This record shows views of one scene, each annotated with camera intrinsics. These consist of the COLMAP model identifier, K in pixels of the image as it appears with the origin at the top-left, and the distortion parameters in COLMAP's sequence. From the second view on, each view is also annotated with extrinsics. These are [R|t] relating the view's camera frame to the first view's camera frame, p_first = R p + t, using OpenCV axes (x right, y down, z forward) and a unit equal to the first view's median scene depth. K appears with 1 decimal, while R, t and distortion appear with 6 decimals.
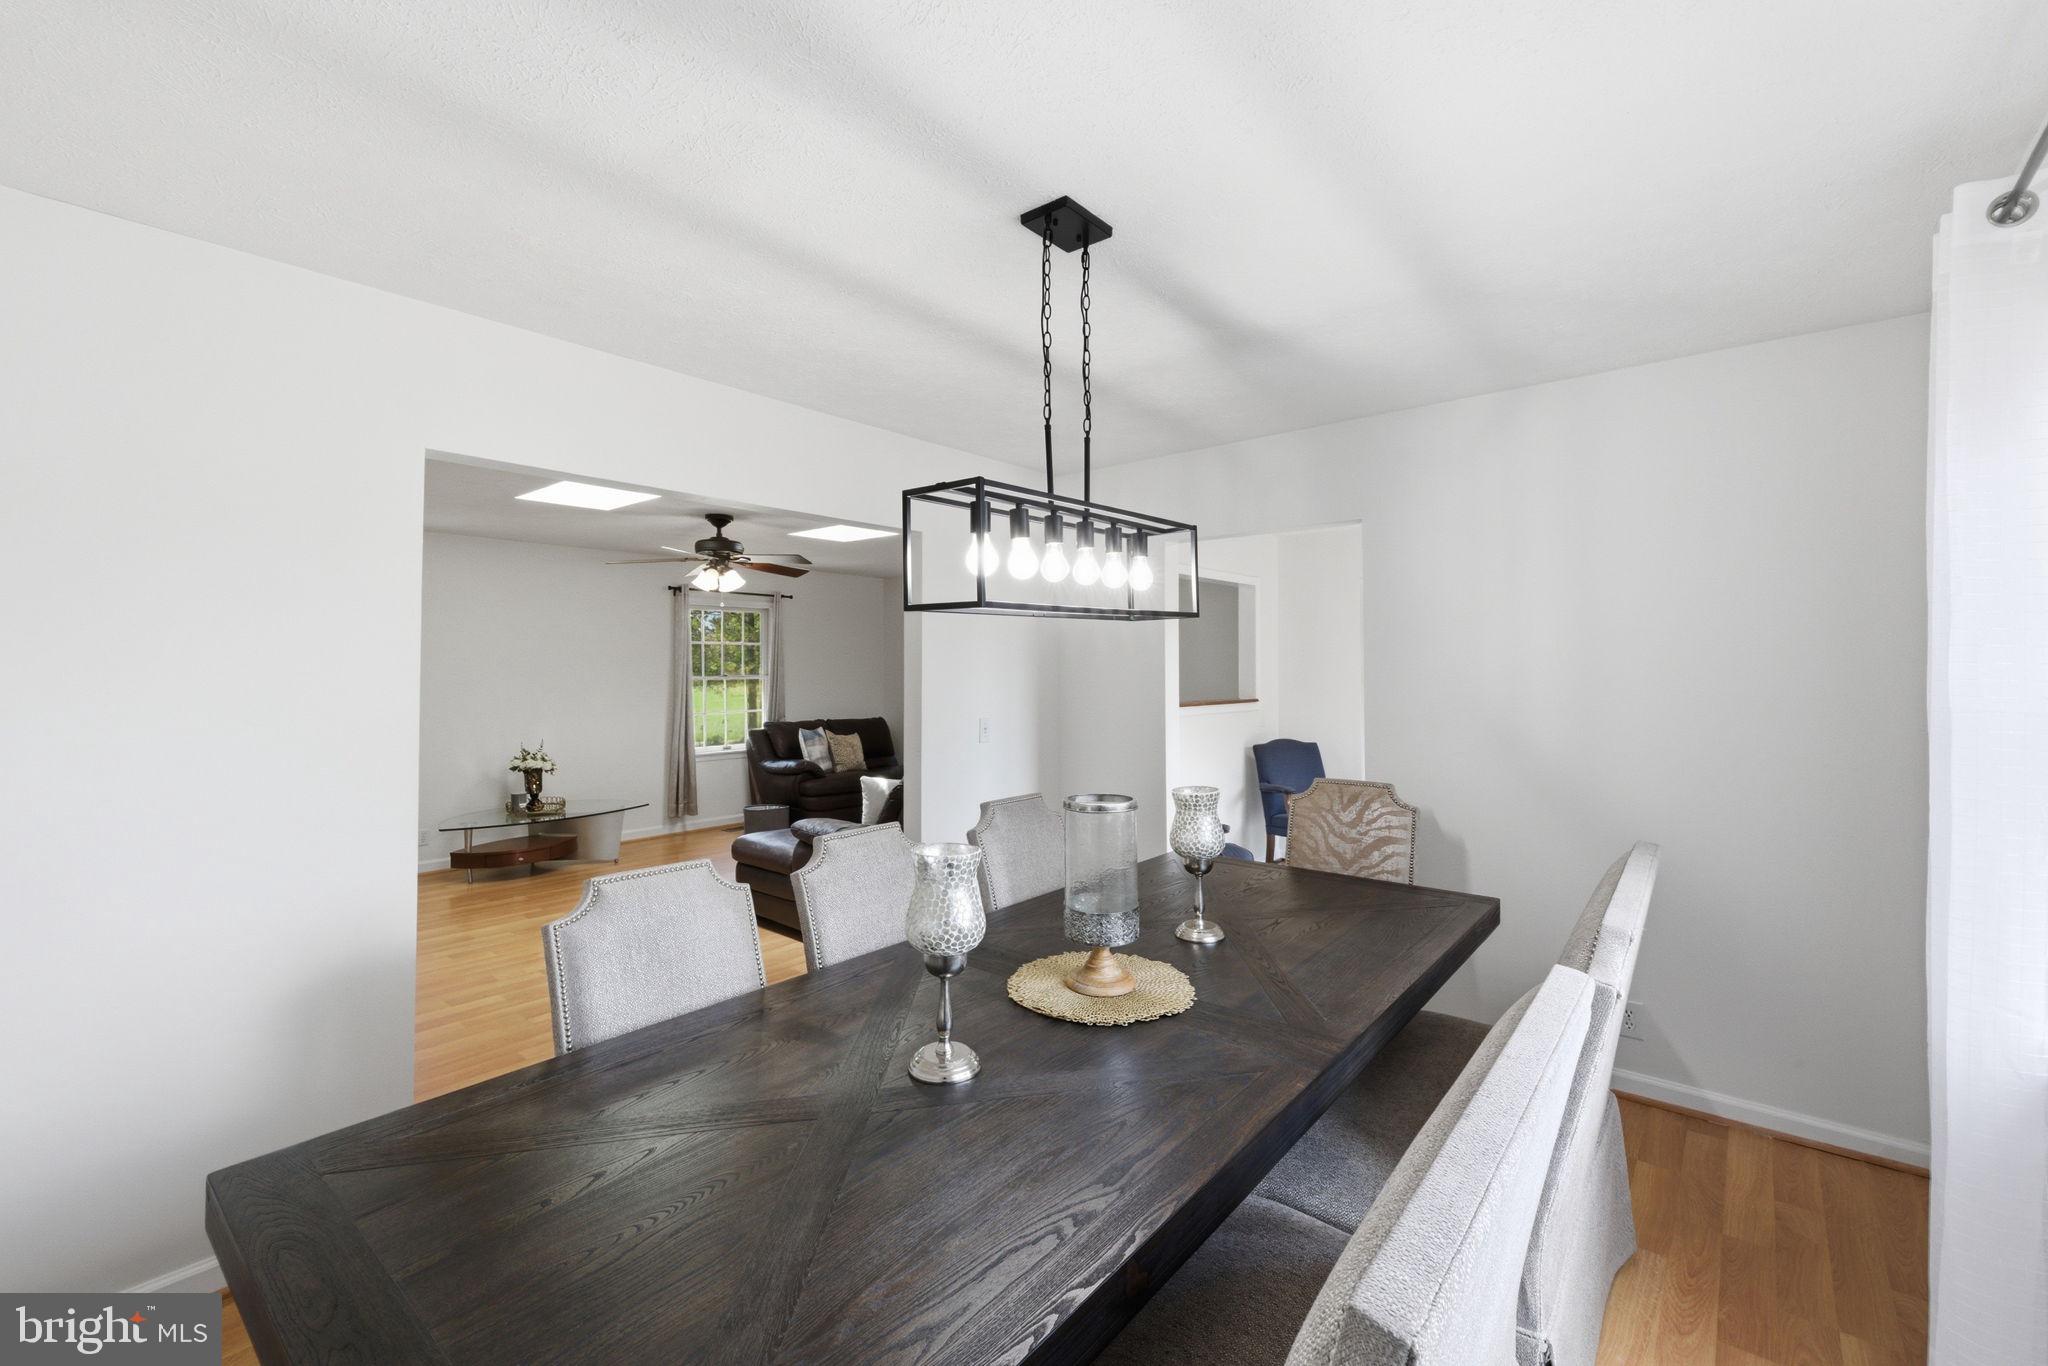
lens RADIAL K [[857.2, 0, 1027.5], [0, 857.2, 668.7], [0, 0, 1]] dist [0.007691, -0.001020]
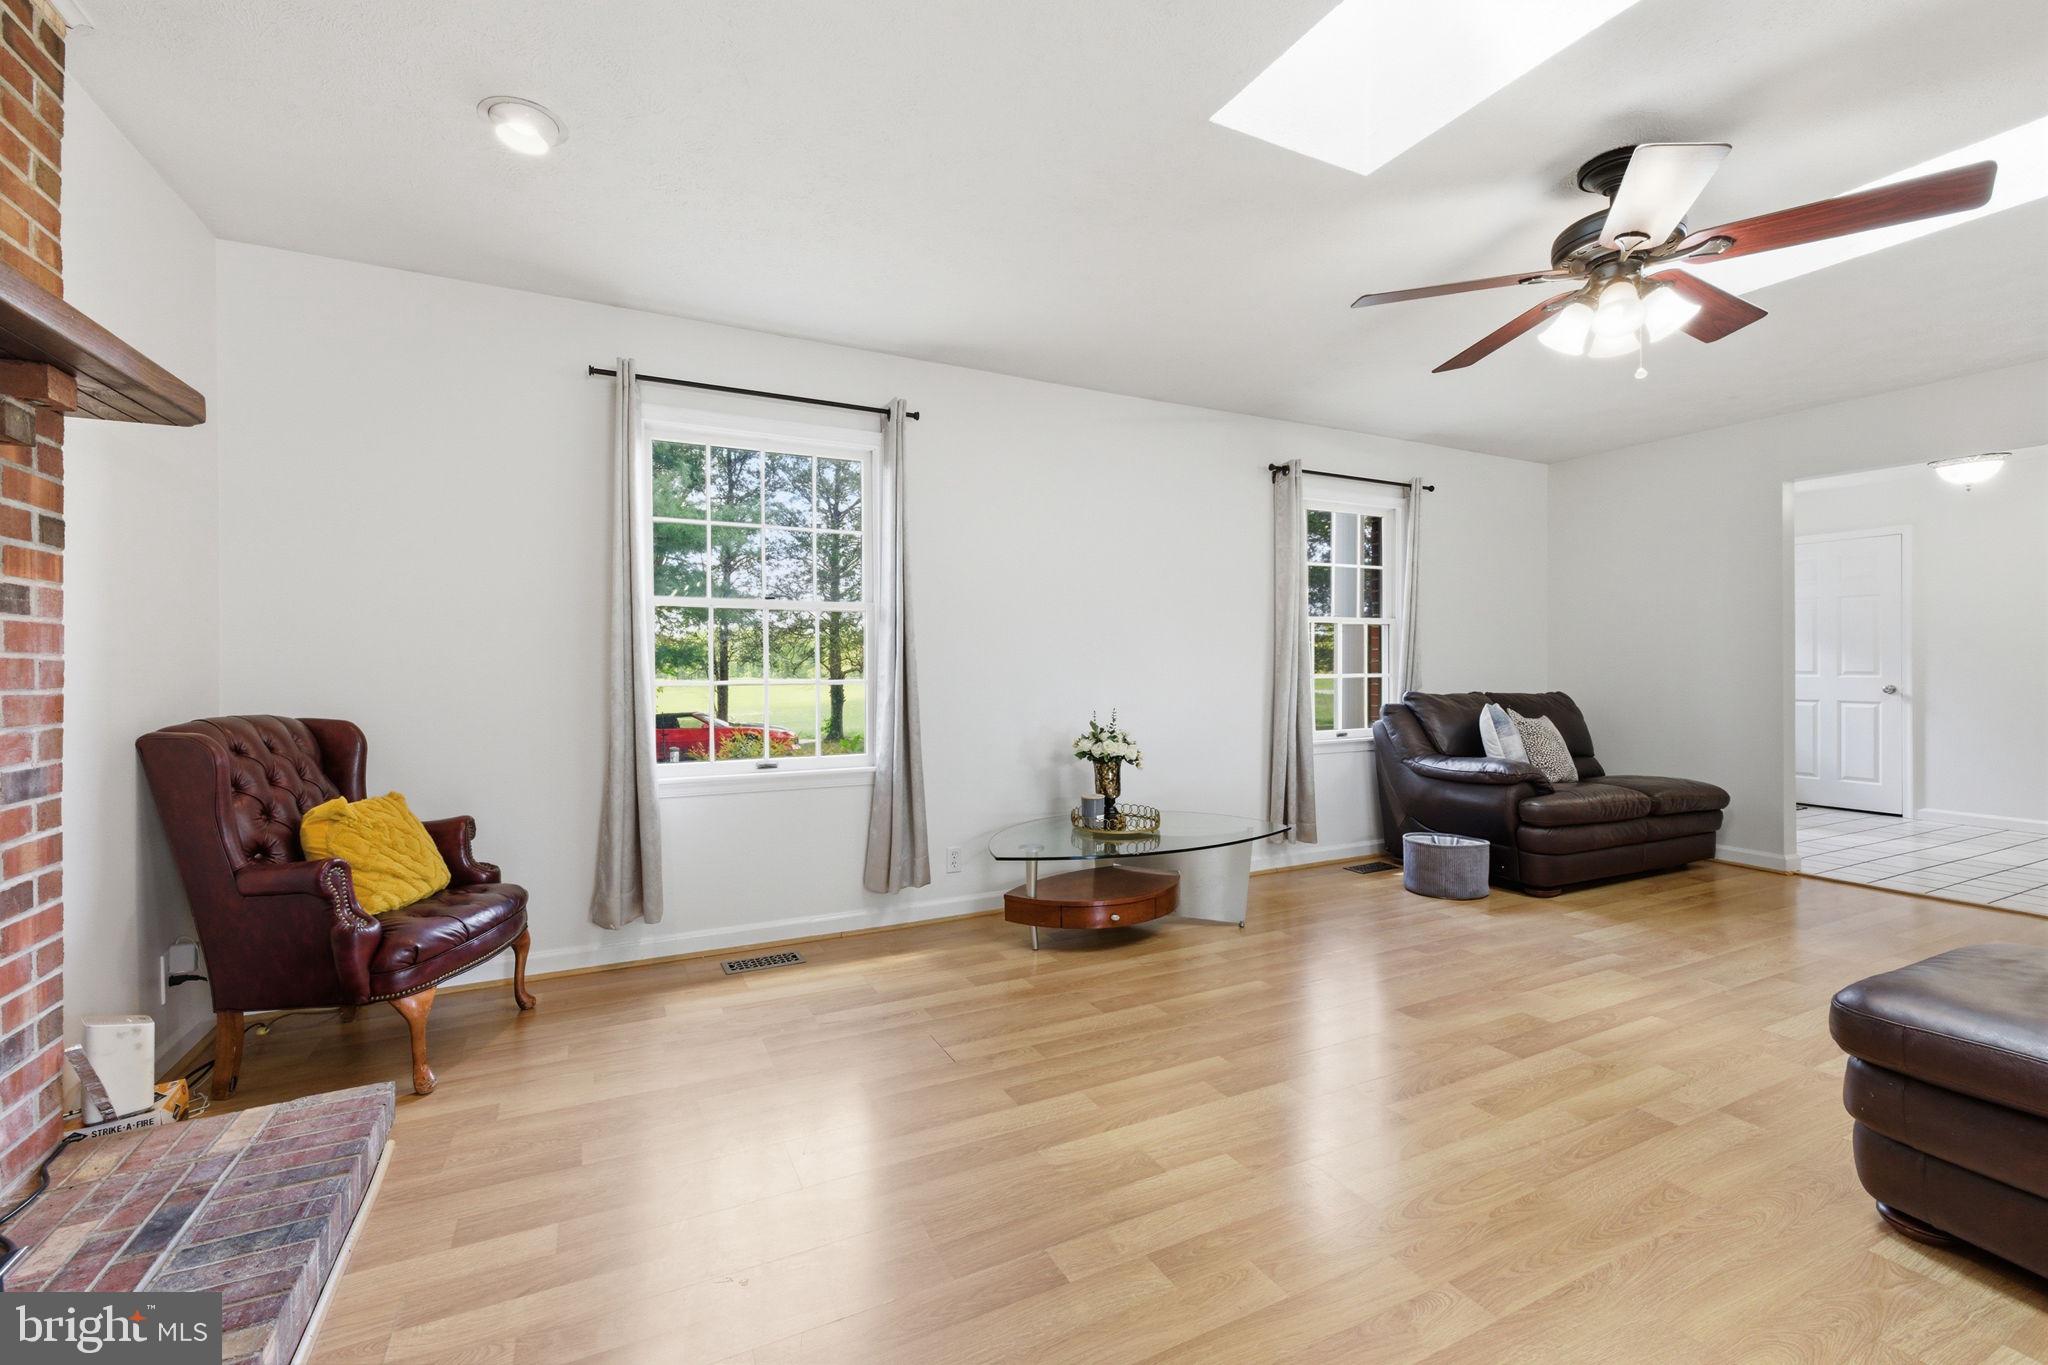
lens RADIAL K [[857.2, 0, 1017.7], [0, 857.2, 668.9], [0, 0, 1]] dist [0.007691, -0.001020]
pose [[0.915670, -0.002588, -0.401922, -0.392355], [0.002653, 0.999996, -0.000395, 0.056042], [0.401922, -0.000704, 0.915674, 0.430241]]
